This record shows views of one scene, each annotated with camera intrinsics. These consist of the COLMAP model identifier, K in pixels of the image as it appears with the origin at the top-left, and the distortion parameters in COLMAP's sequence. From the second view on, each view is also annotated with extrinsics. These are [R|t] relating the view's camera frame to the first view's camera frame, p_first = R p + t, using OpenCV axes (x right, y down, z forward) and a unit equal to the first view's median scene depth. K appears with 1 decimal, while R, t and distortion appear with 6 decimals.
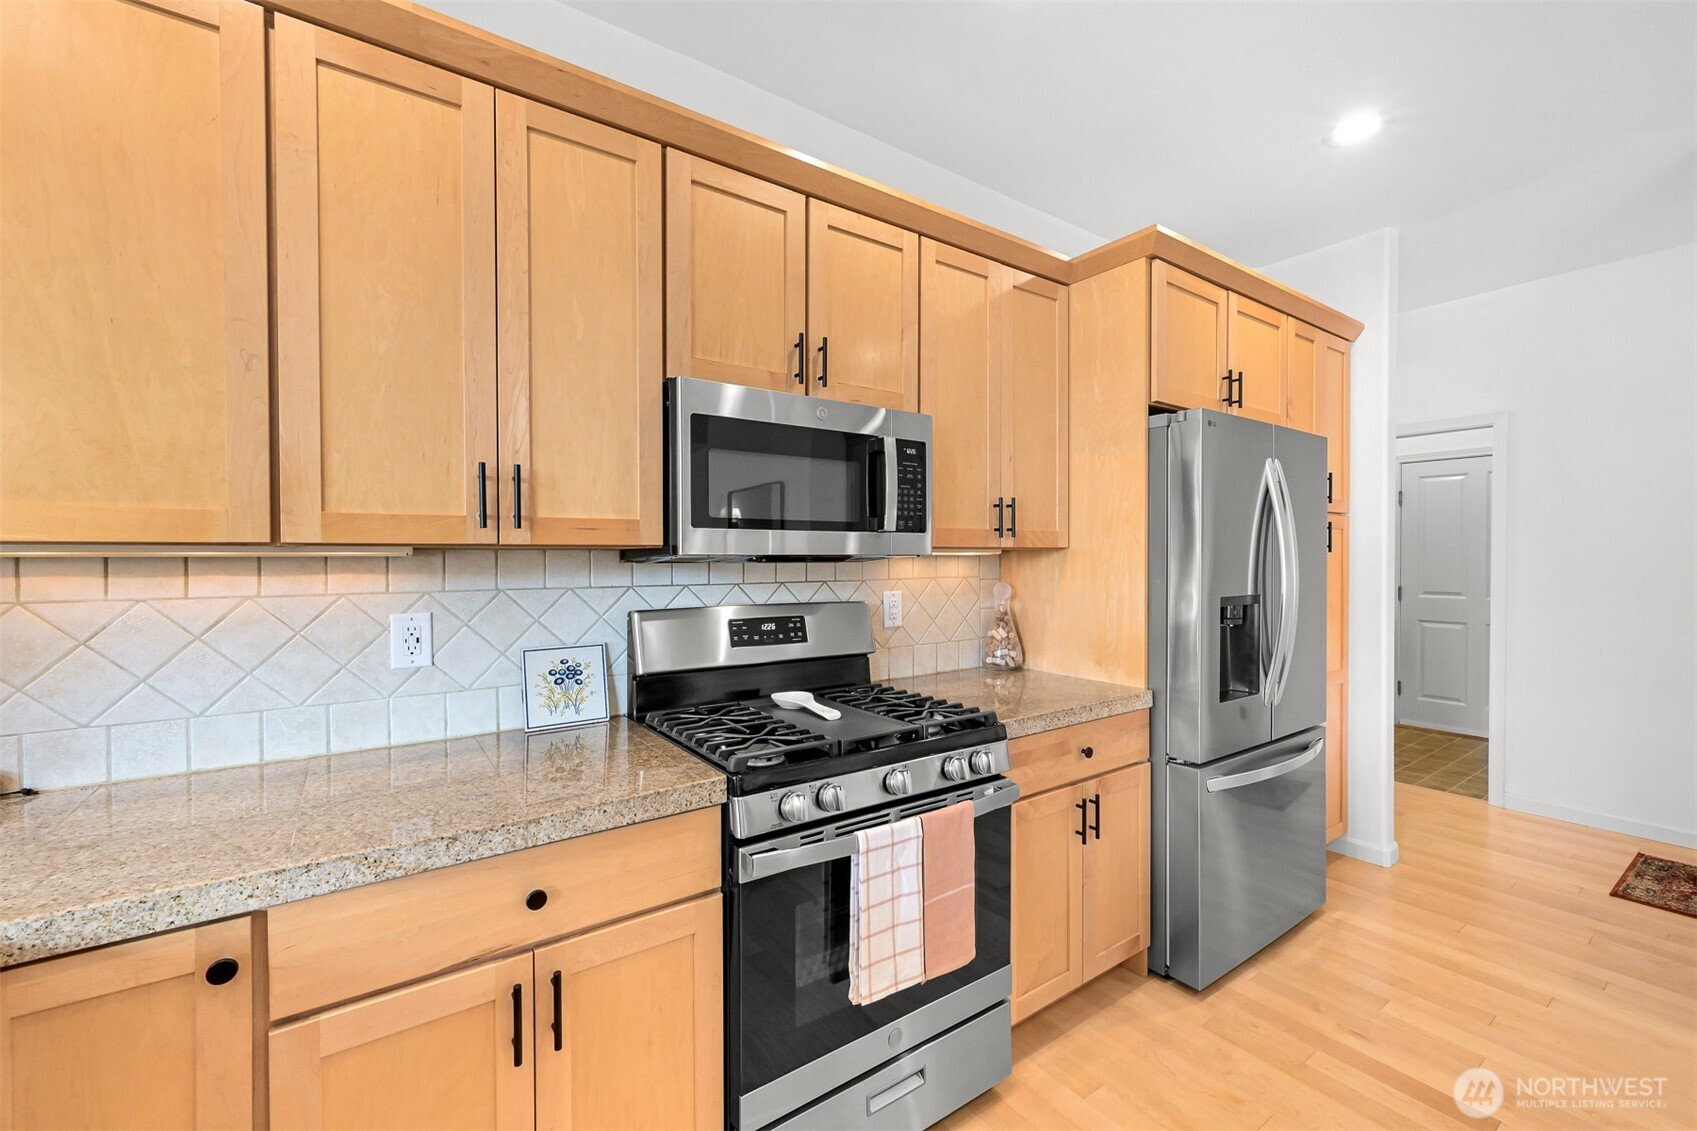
lens RADIAL K [[714.2, 0, 862.4], [0, 714.2, 561.2], [0, 0, 1]] dist [-0.005273, 0.001510]
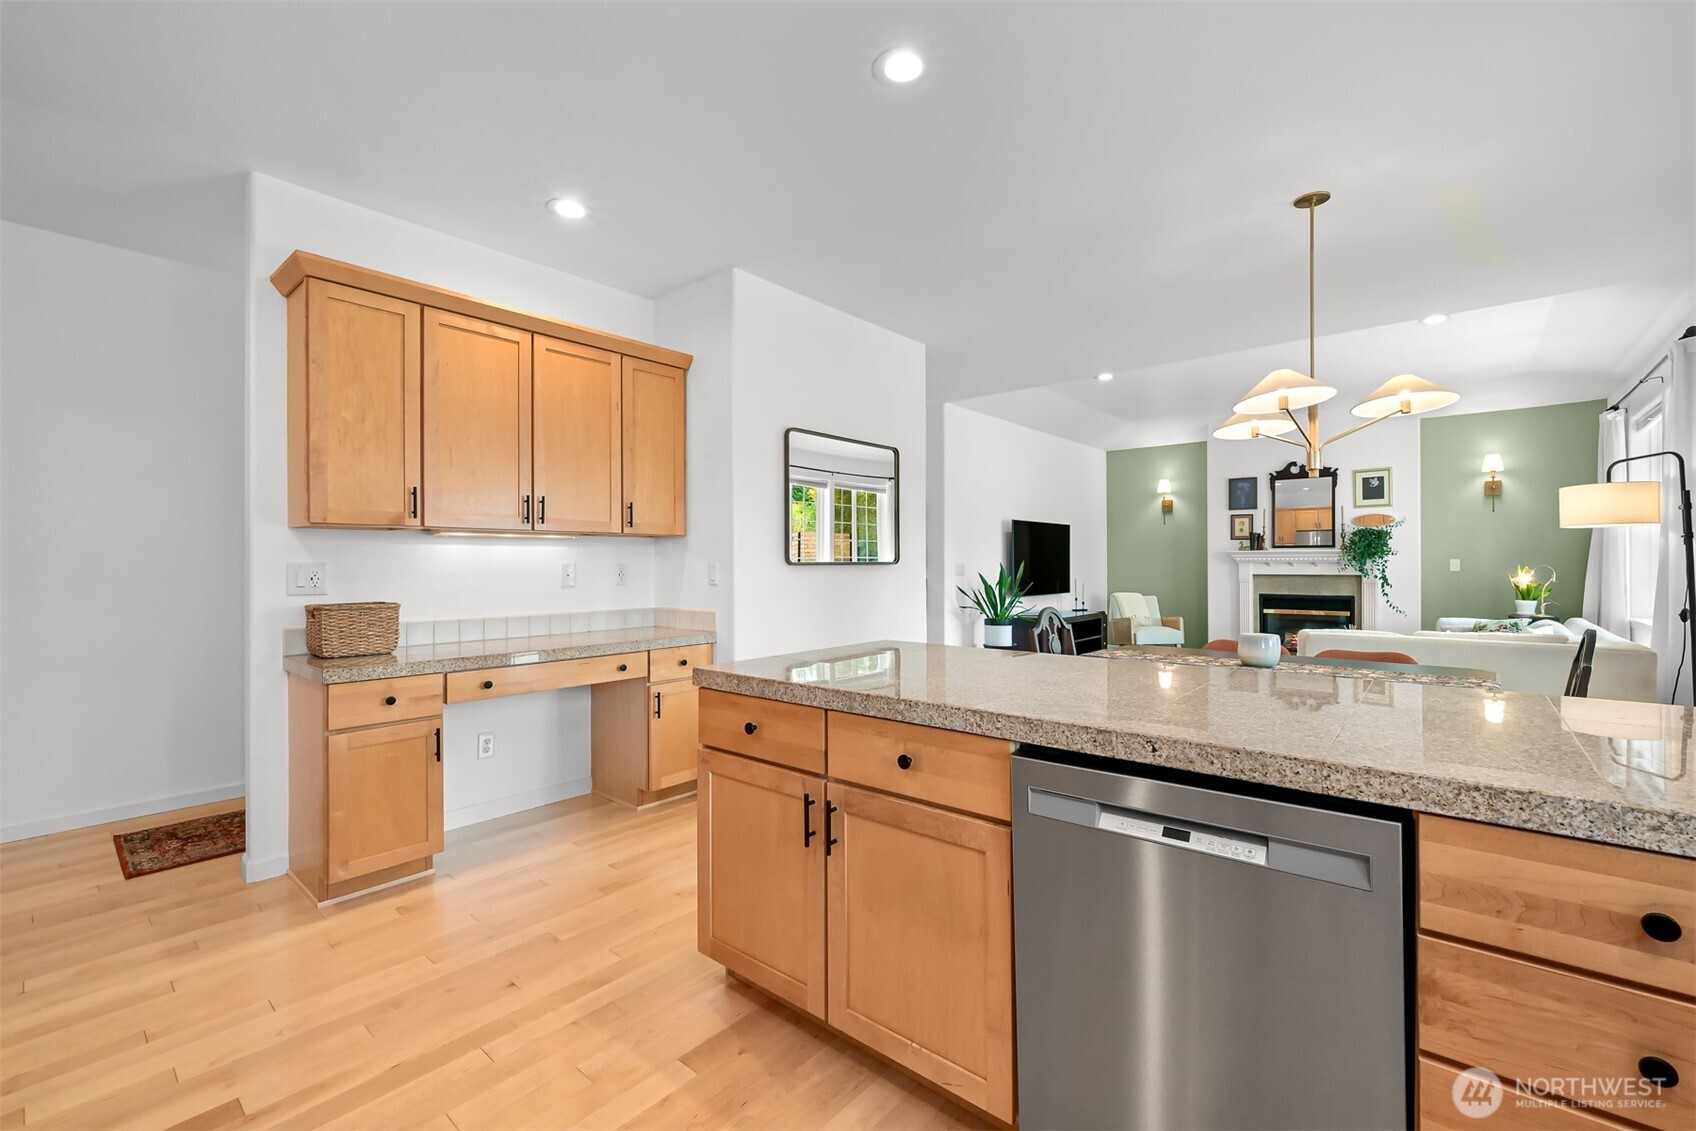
lens RADIAL K [[713.8, 0, 845.5], [0, 713.8, 560.9], [0, 0, 1]] dist [-0.005273, 0.001510]
pose [[-0.226929, 0.008211, 0.973877, -0.197535], [0.012756, 0.999904, -0.005458, 0.065971], [-0.973828, 0.011185, -0.227012, 0.352771]]
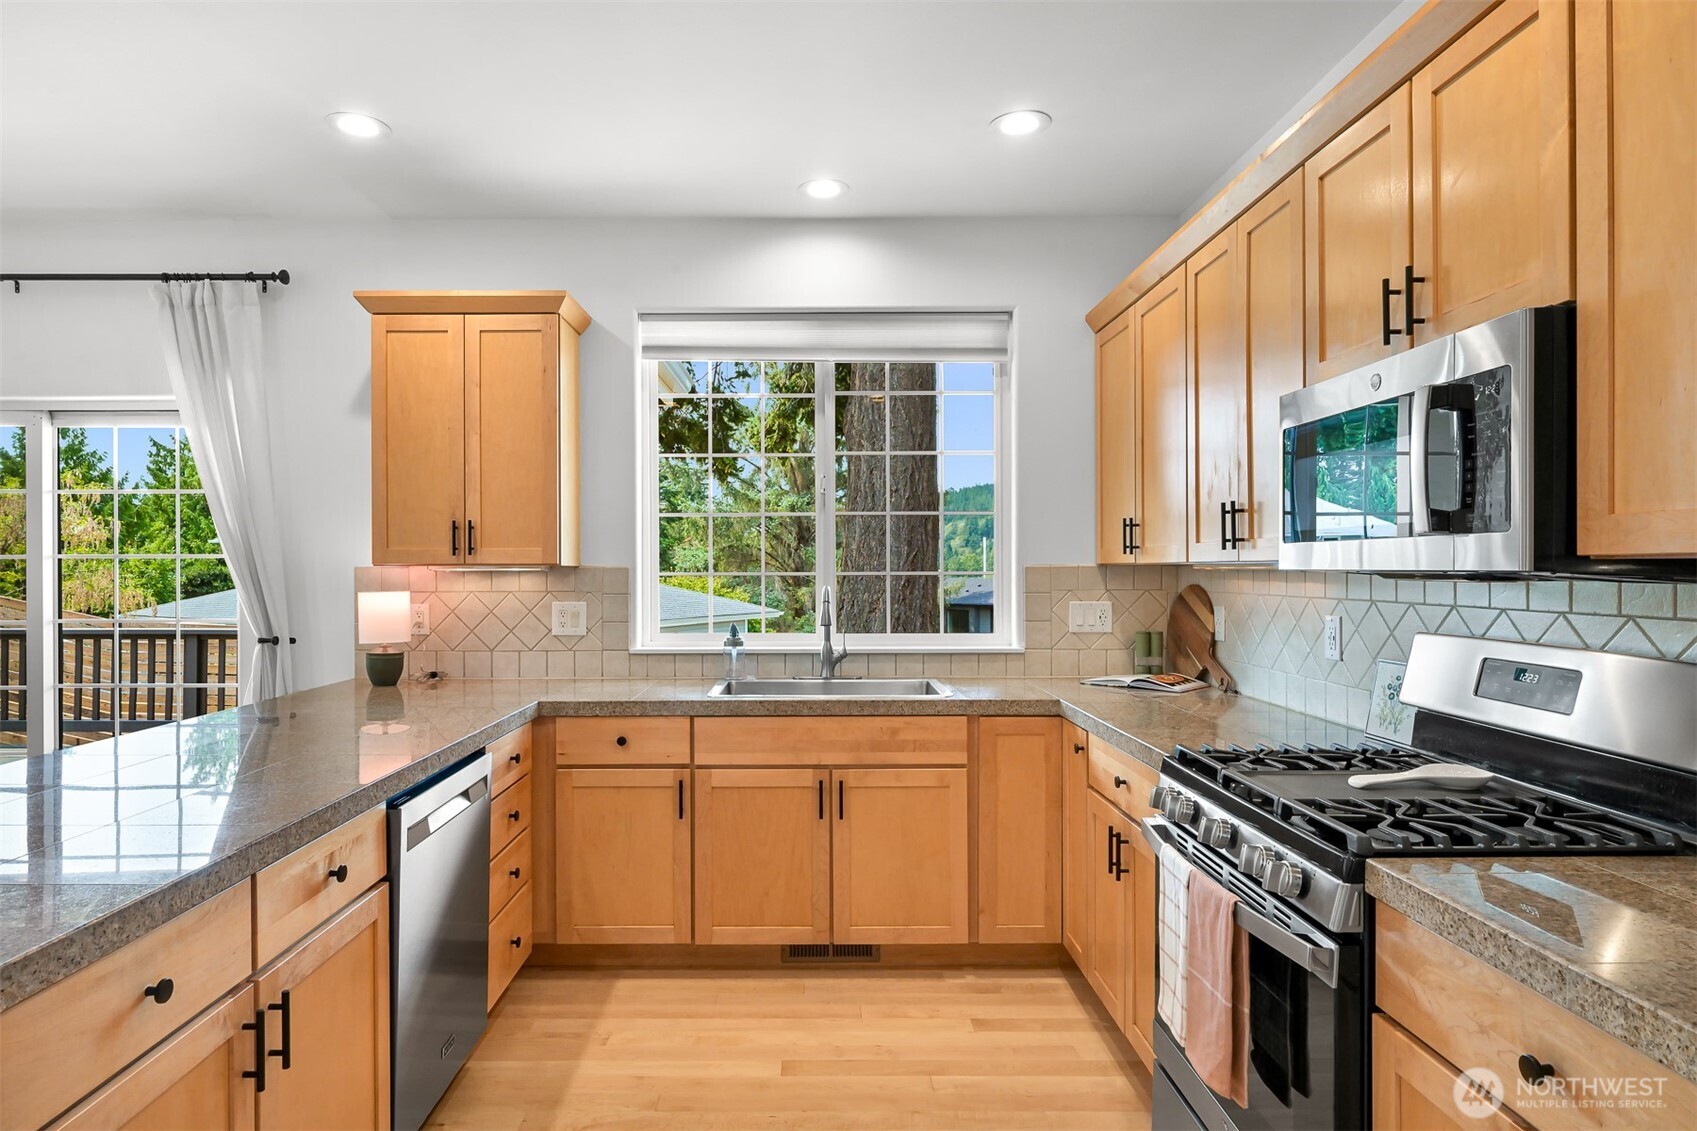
lens RADIAL K [[942.6, 0, 795.1], [0, 942.6, 576.3], [0, 0, 1]] dist [0.003521, -0.004502]
pose [[-0.589352, 0.009022, -0.807826, 1.027235], [-0.002541, 0.999912, 0.013021, -0.011901], [0.807872, 0.009726, -0.589277, 0.993284]]
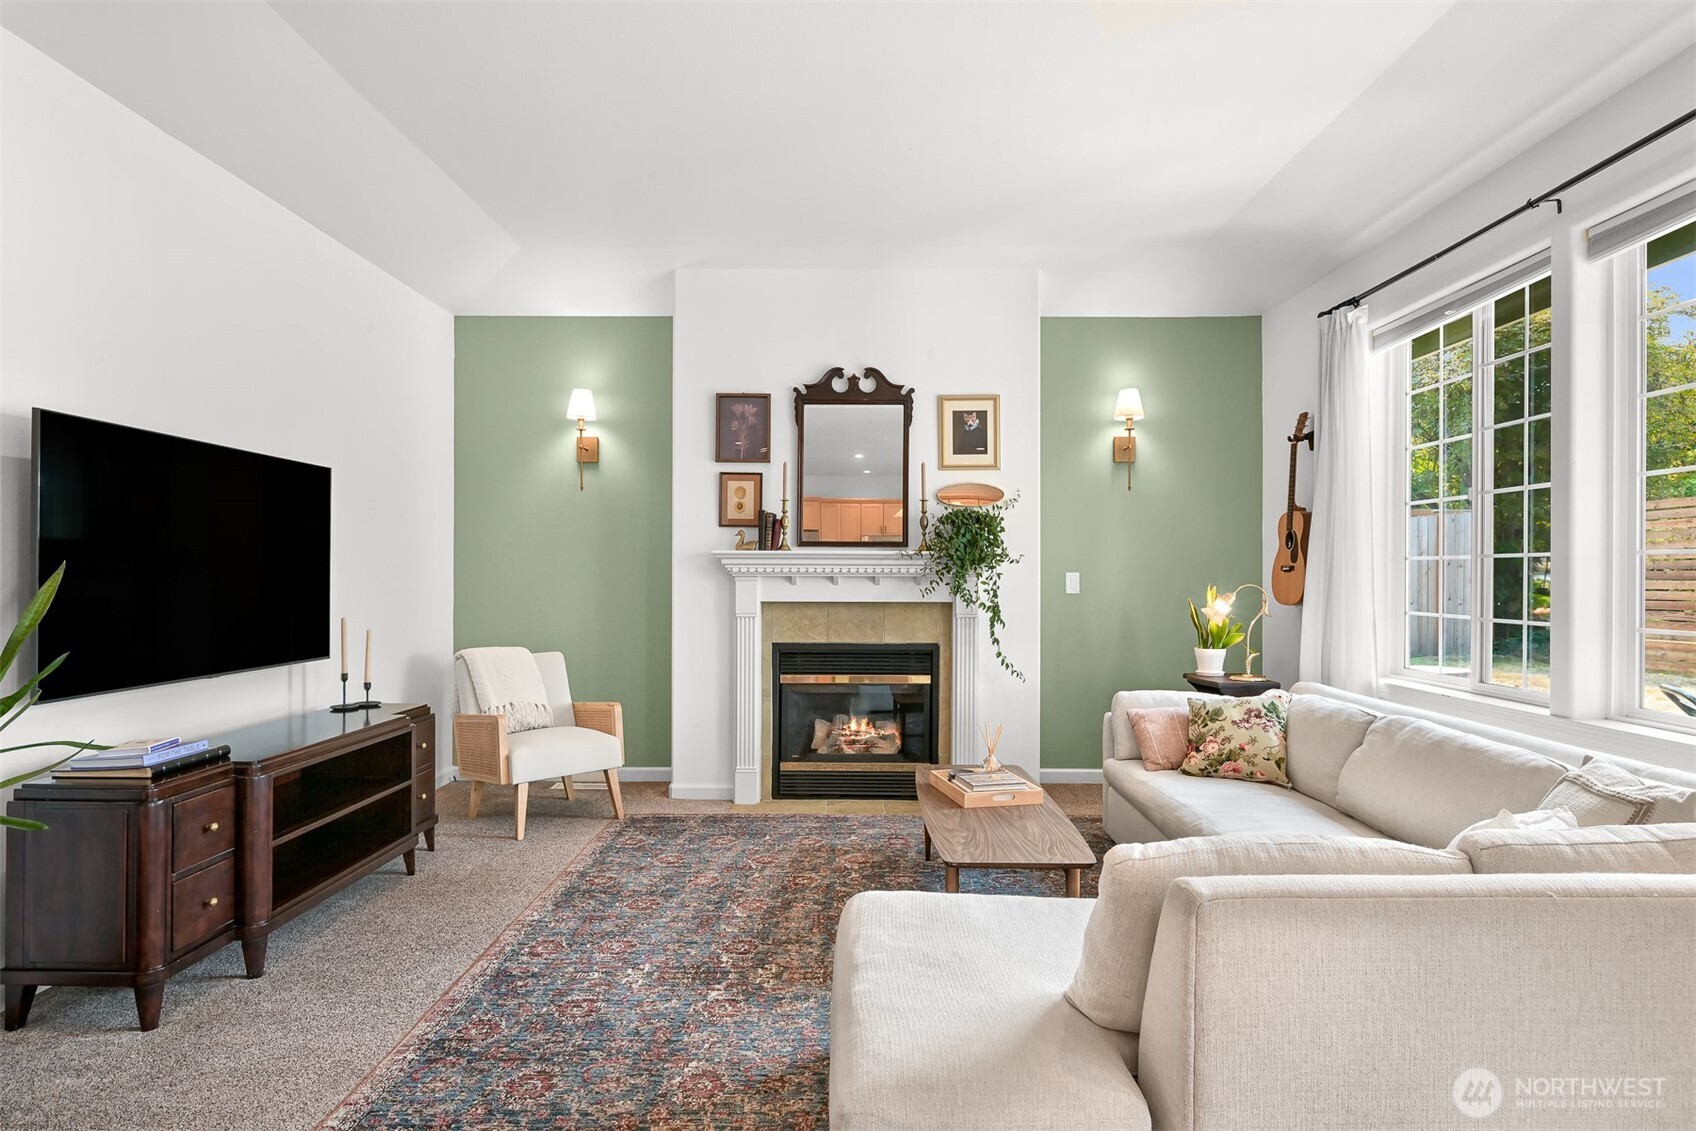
lens RADIAL K [[942.0, 0, 849.6], [0, 942.0, 567.3], [0, 0, 1]] dist [0.003521, -0.004502]
pose [[-0.801520, 0.007239, 0.597924, 1.618703], [0.006011, 0.999974, -0.004049, 0.070204], [-0.597937, 0.000349, -0.801543, -1.017558]]
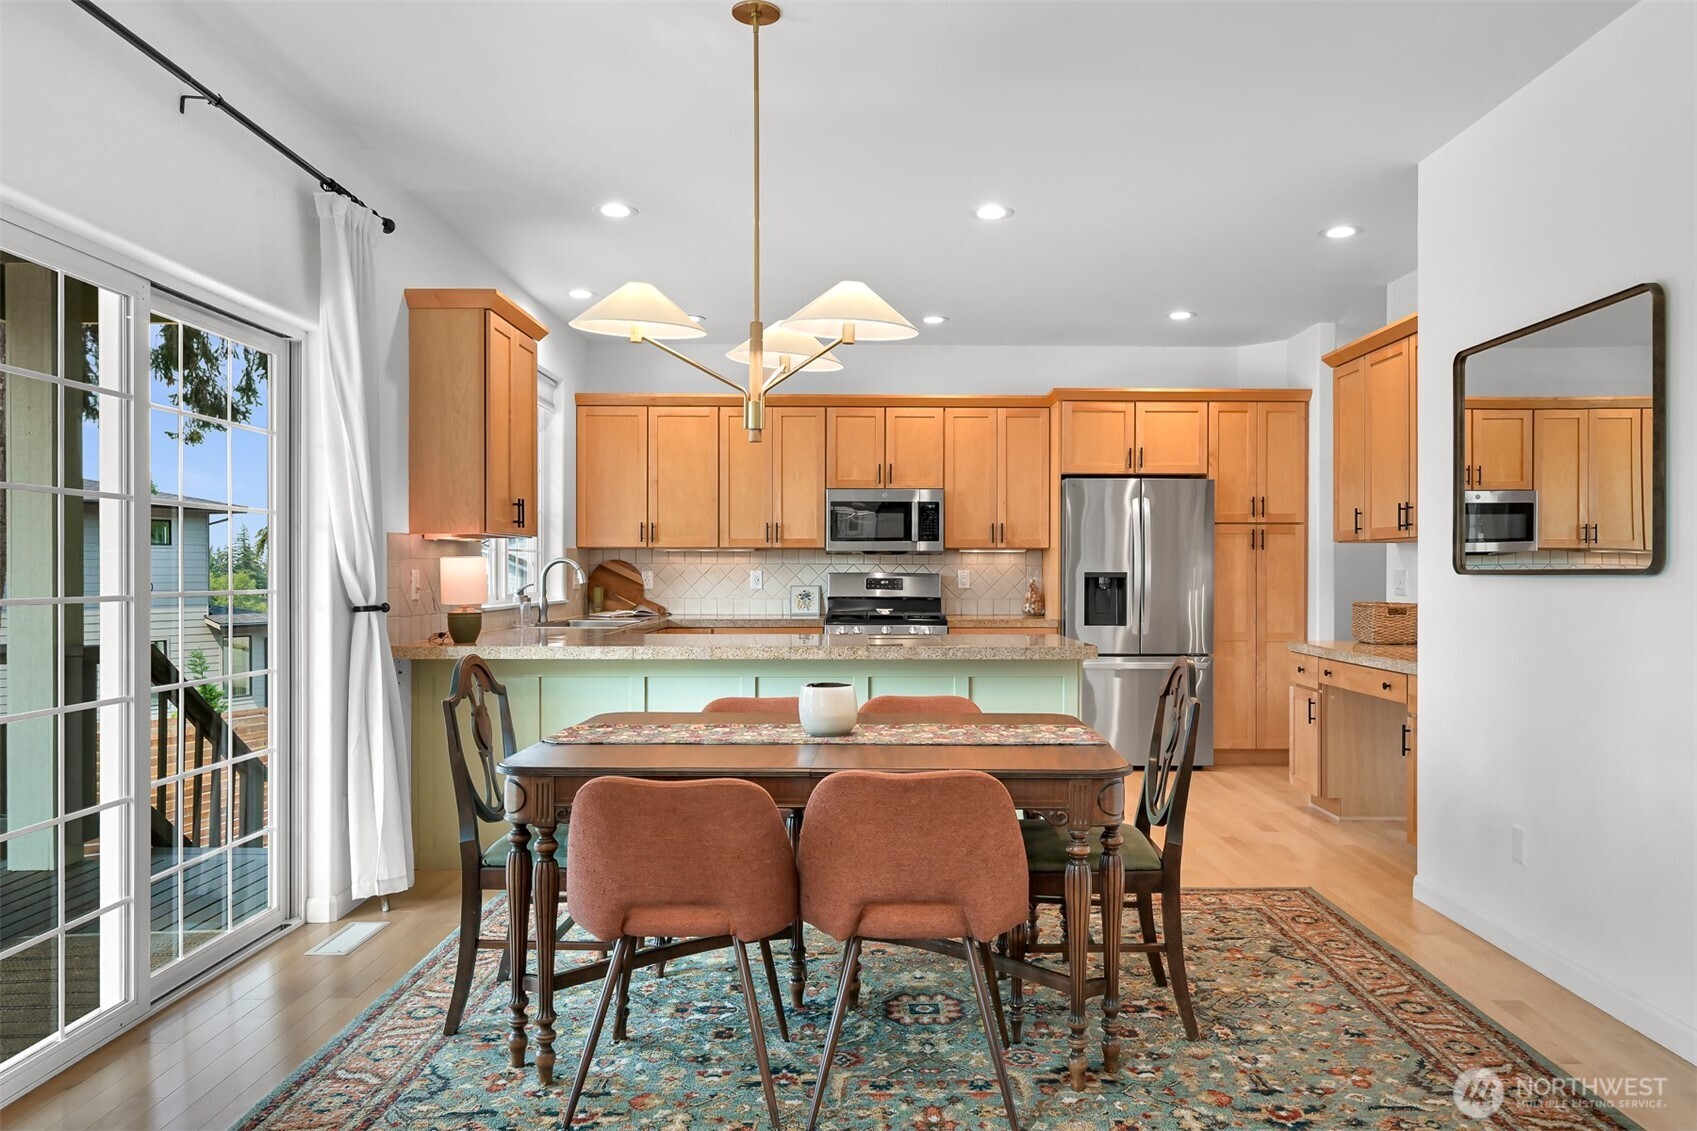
lens RADIAL K [[1155.8, 0, 882.9], [0, 1155.8, 572.2], [0, 0, 1]] dist [-0.000804, -0.000212]
pose [[0.816285, 0.004232, -0.577634, 2.135036], [-0.008129, 0.999958, -0.004161, 0.078032], [0.577592, 0.008092, 0.816285, -2.177143]]
